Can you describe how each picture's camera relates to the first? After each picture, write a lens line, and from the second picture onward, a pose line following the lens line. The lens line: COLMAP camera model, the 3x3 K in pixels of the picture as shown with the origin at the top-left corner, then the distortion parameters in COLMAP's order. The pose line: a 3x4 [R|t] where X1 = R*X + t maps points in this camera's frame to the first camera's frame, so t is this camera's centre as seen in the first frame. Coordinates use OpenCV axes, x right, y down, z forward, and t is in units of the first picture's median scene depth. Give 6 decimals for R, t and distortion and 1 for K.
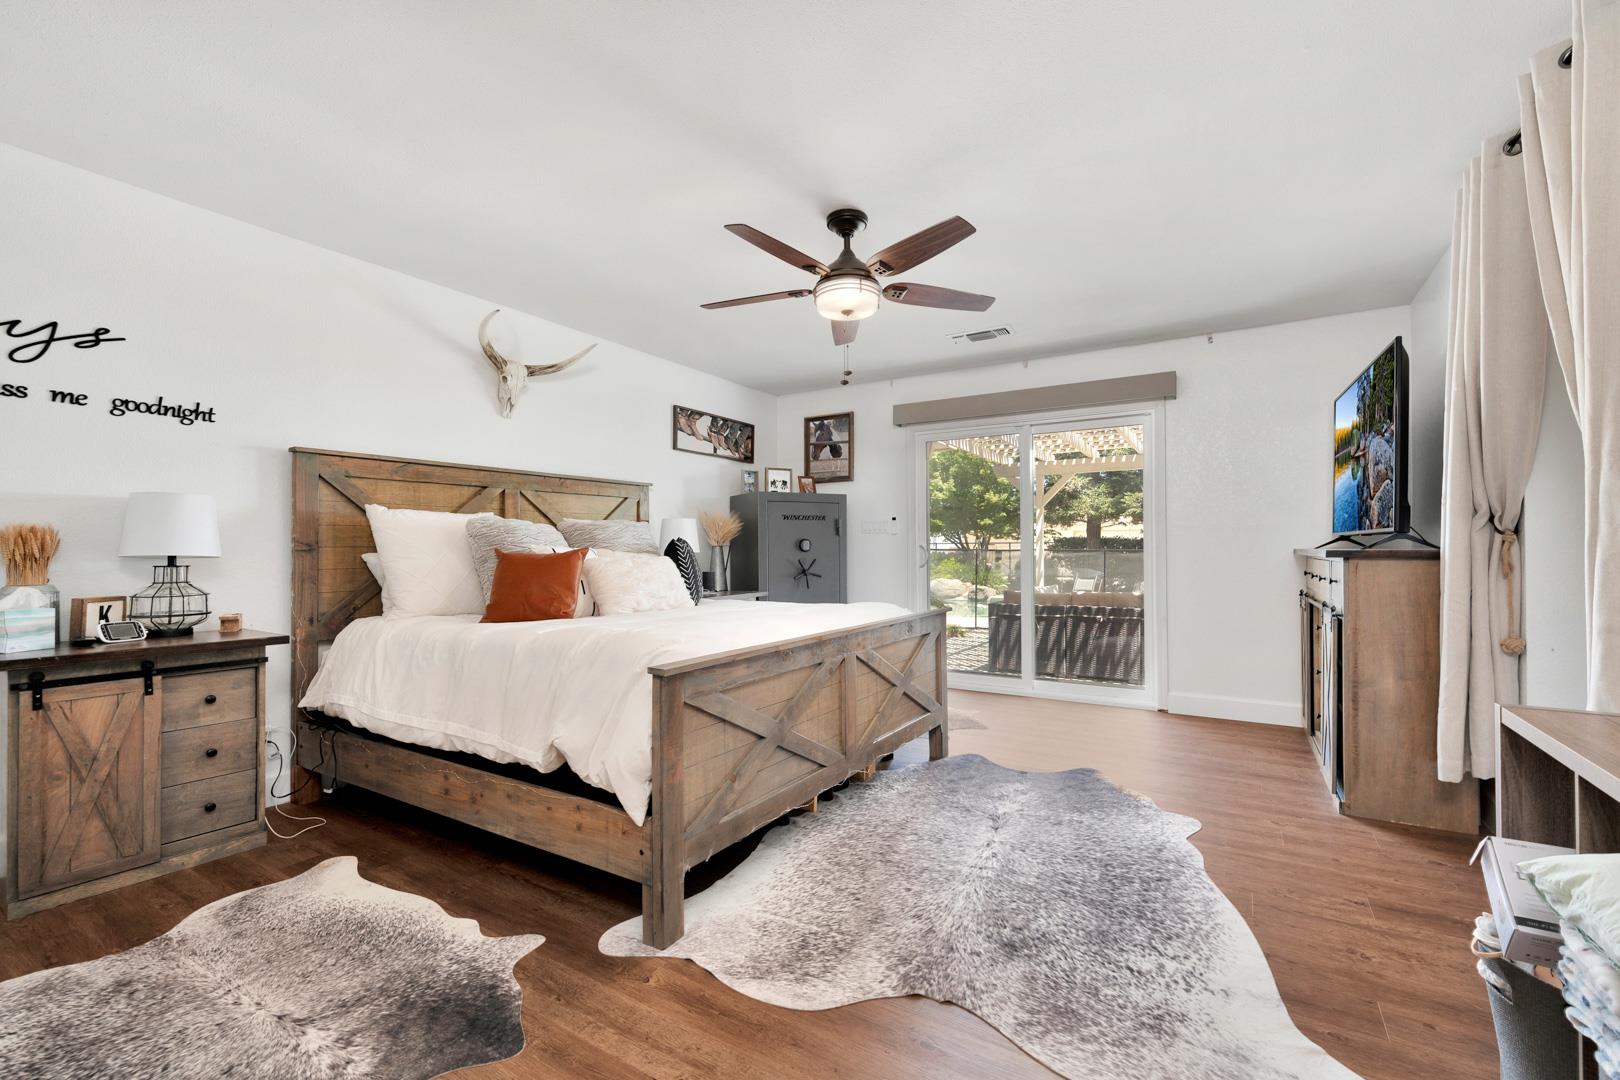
lens RADIAL K [[691.6, 0, 813.7], [0, 691.6, 522.9], [0, 0, 1]] dist [-0.001746, -0.000002]
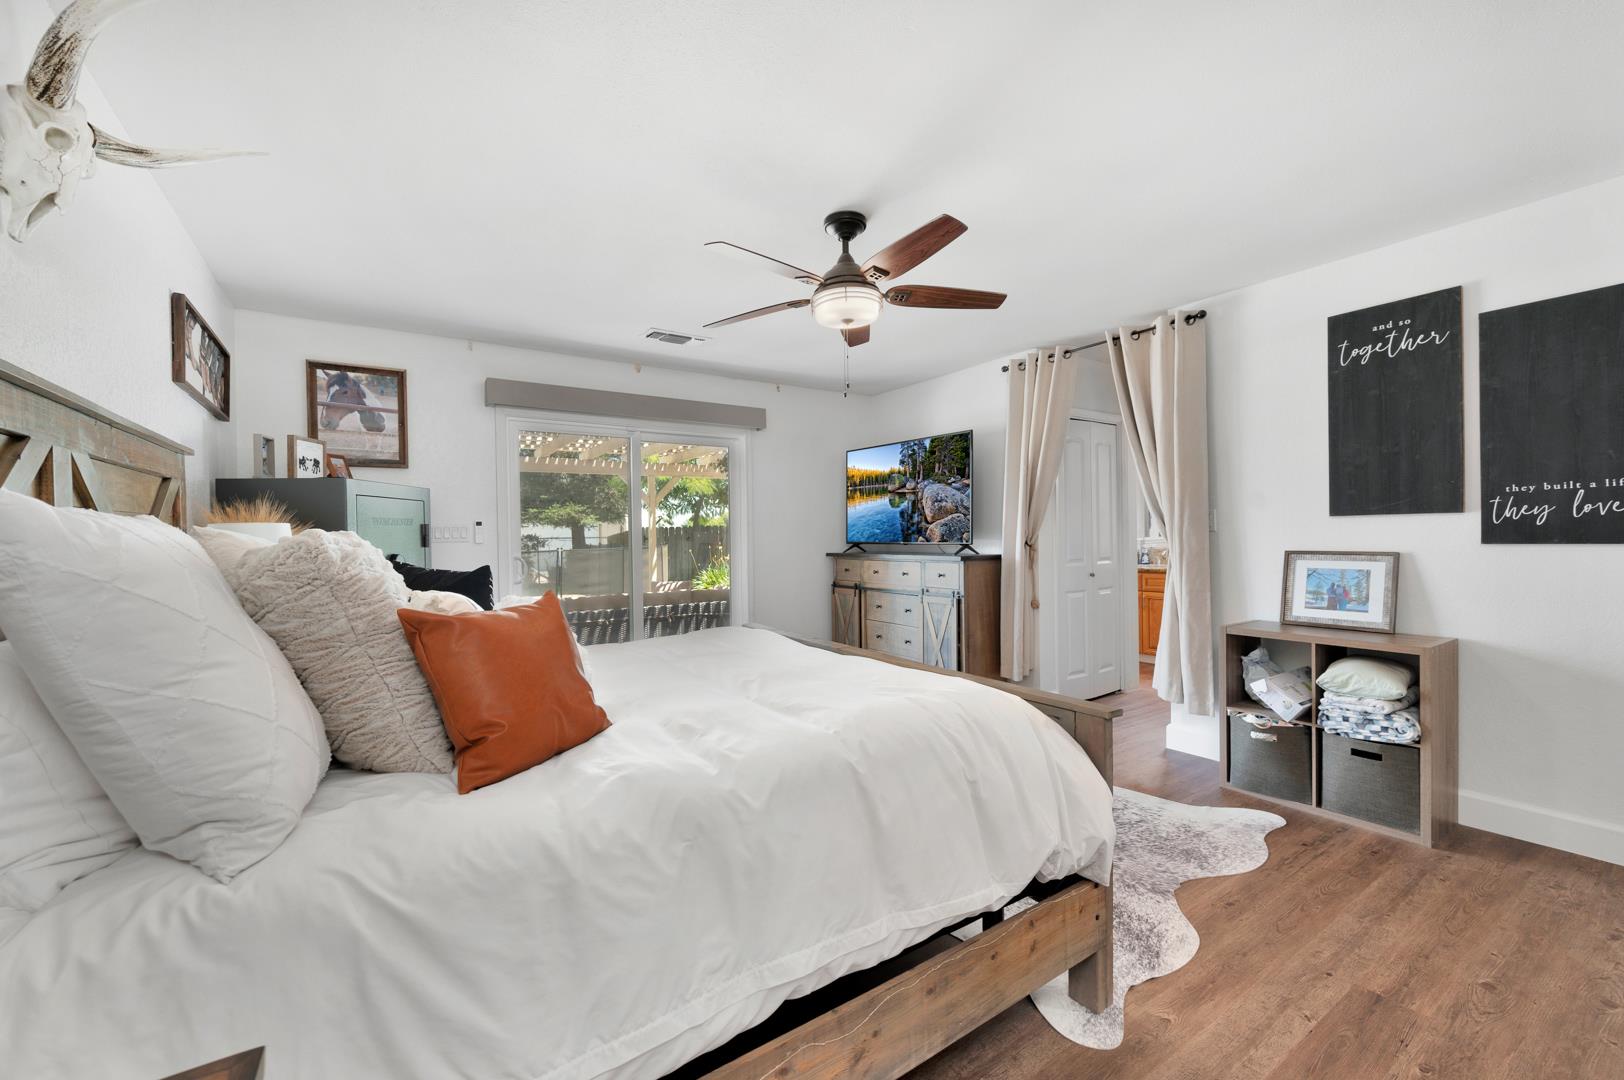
lens RADIAL K [[675.3, 0, 824.6], [0, 675.3, 519.5], [0, 0, 1]] dist [-0.000016, 0.000025]
pose [[0.402139, 0.015630, 0.915445, -0.613035], [-0.022293, 0.999725, -0.007275, -0.018564], [-0.915307, -0.017483, 0.402377, 0.490269]]
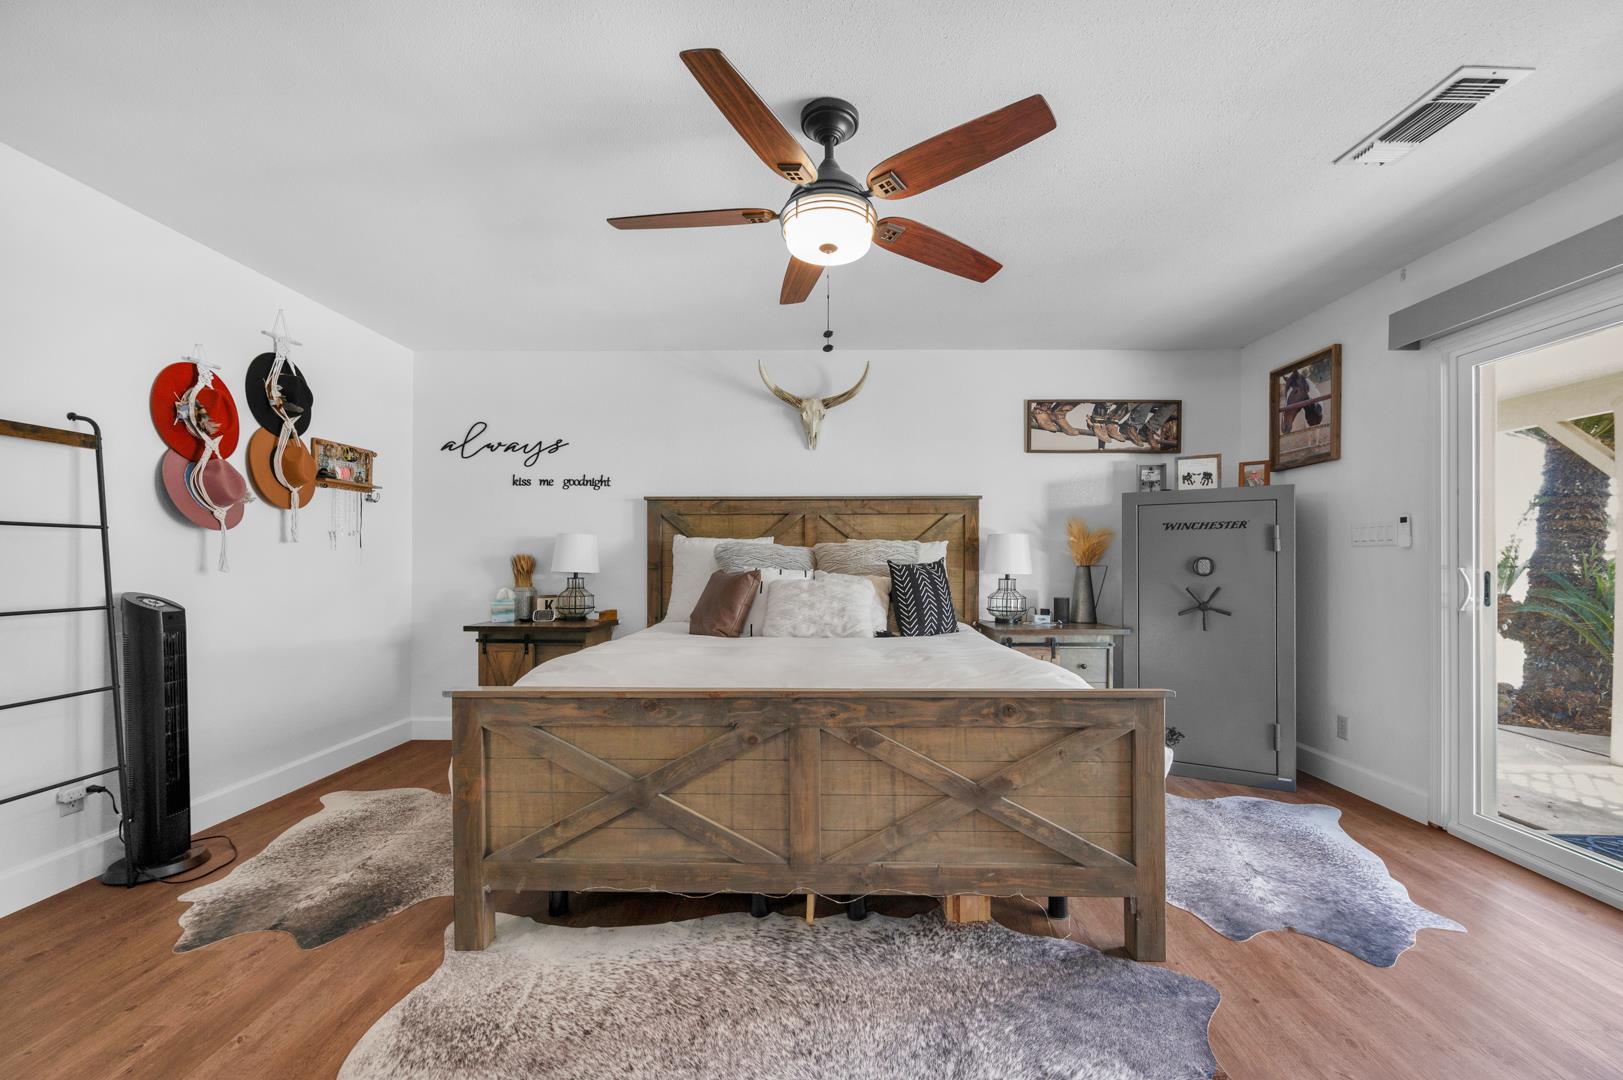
lens RADIAL K [[646.6, 0, 813.4], [0, 646.6, 547.8], [0, 0, 1]] dist [-0.000891, -0.000080]
pose [[0.509491, -0.012028, -0.860392, 0.462561], [0.028816, 0.999580, 0.003090, 0.001611], [0.859993, -0.026367, 0.509624, 0.482465]]
